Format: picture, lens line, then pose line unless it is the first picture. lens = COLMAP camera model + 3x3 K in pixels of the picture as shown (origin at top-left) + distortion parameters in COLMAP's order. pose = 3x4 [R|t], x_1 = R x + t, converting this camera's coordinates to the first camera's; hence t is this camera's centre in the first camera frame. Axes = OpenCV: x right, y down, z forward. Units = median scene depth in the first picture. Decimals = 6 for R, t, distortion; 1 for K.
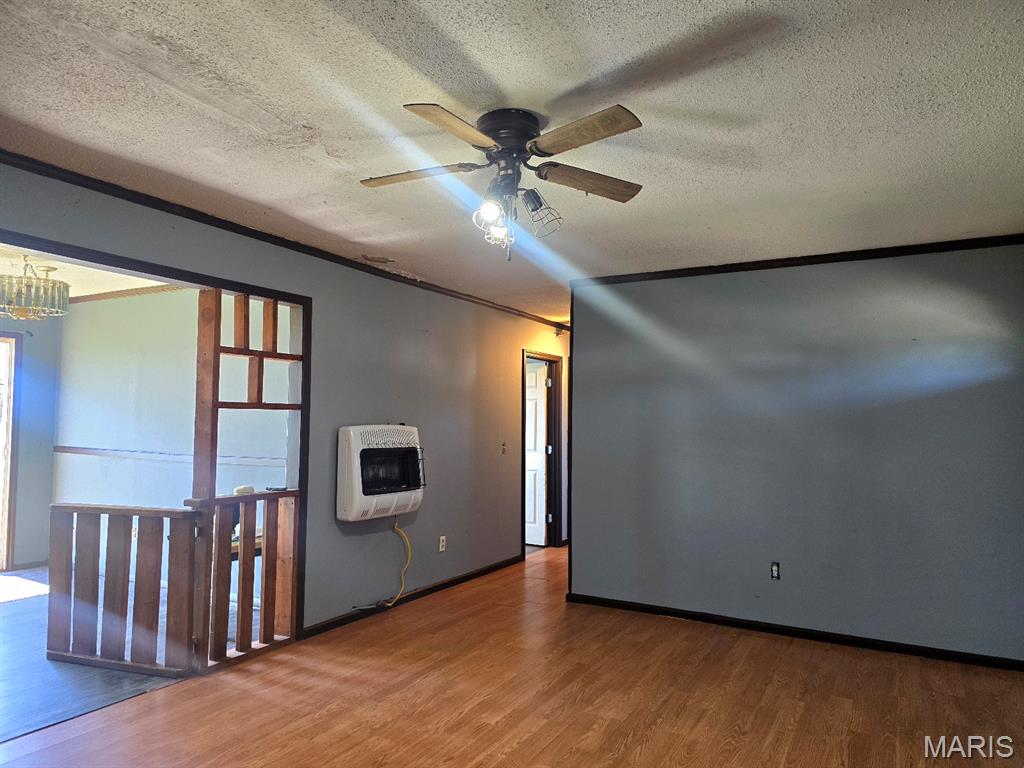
lens RADIAL K [[686.6, 0, 515.7], [0, 686.6, 390.1], [0, 0, 1]] dist [0.059067, -0.021672]
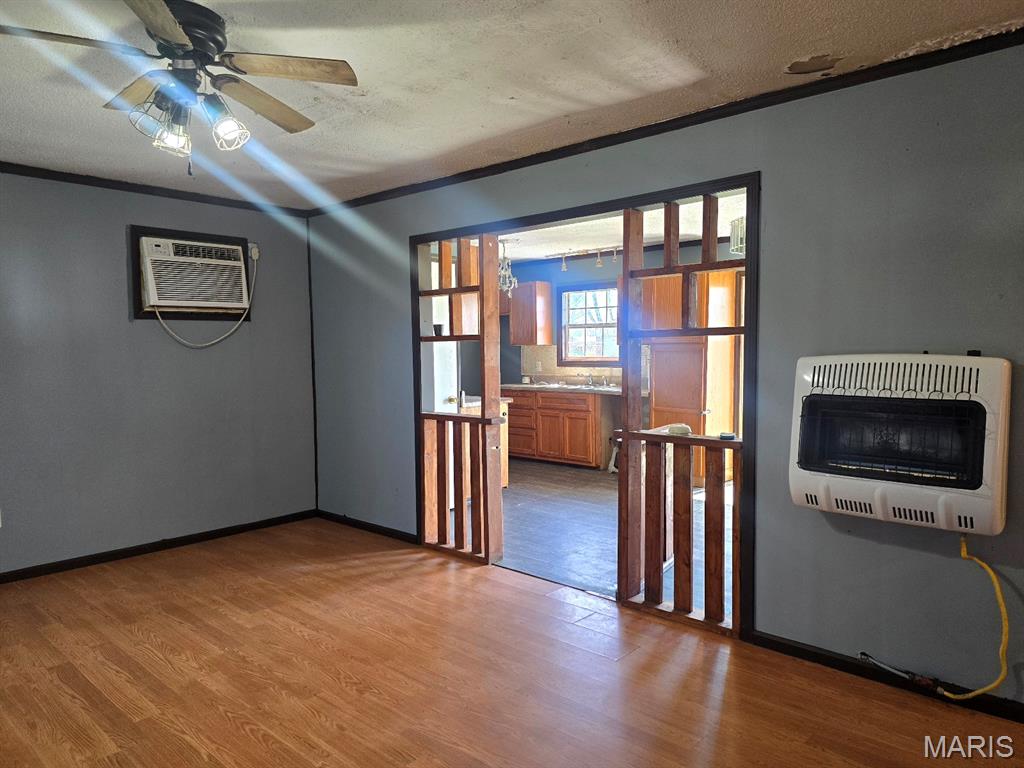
lens RADIAL K [[686.6, 0, 512.9], [0, 686.6, 383.0], [0, 0, 1]] dist [0.059067, -0.021672]
pose [[-0.221207, 0.044984, -0.974189, 0.520122], [0.057165, 0.997816, 0.033094, 0.047184], [0.973550, -0.048369, -0.223295, 1.045694]]
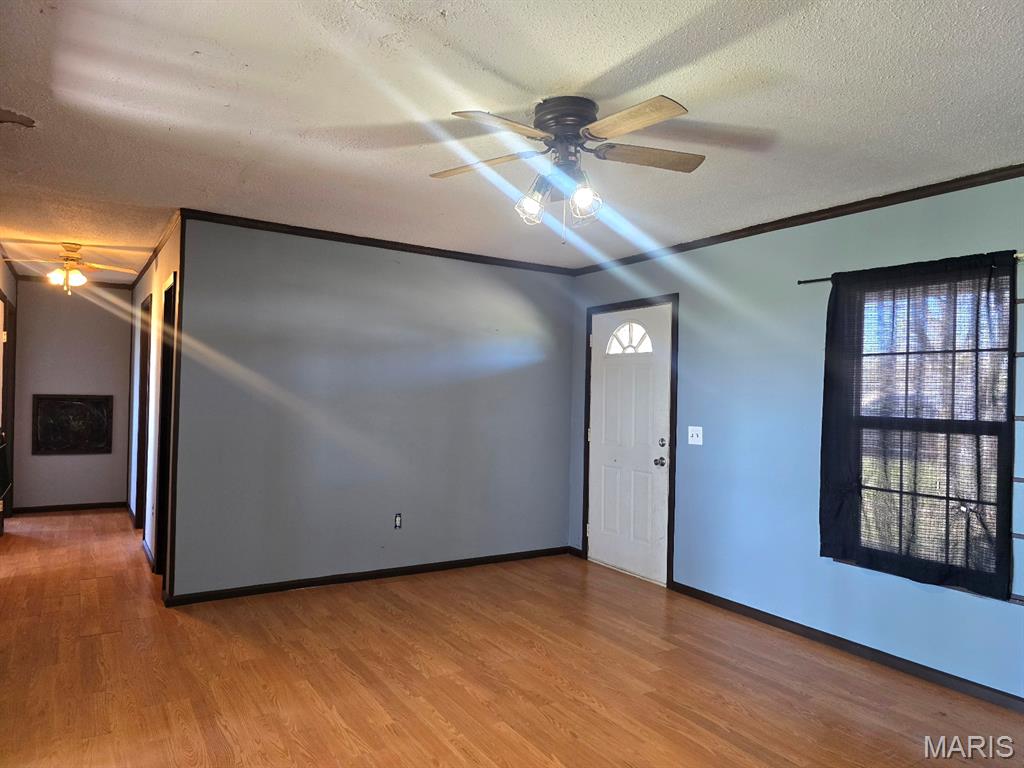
lens RADIAL K [[686.6, 0, 508.9], [0, 686.6, 386.4], [0, 0, 1]] dist [0.059067, -0.021672]
pose [[0.484619, 0.013394, 0.874623, -0.623400], [-0.060767, 0.997983, 0.018387, 0.008770], [-0.872612, -0.062058, 0.484455, 0.363468]]
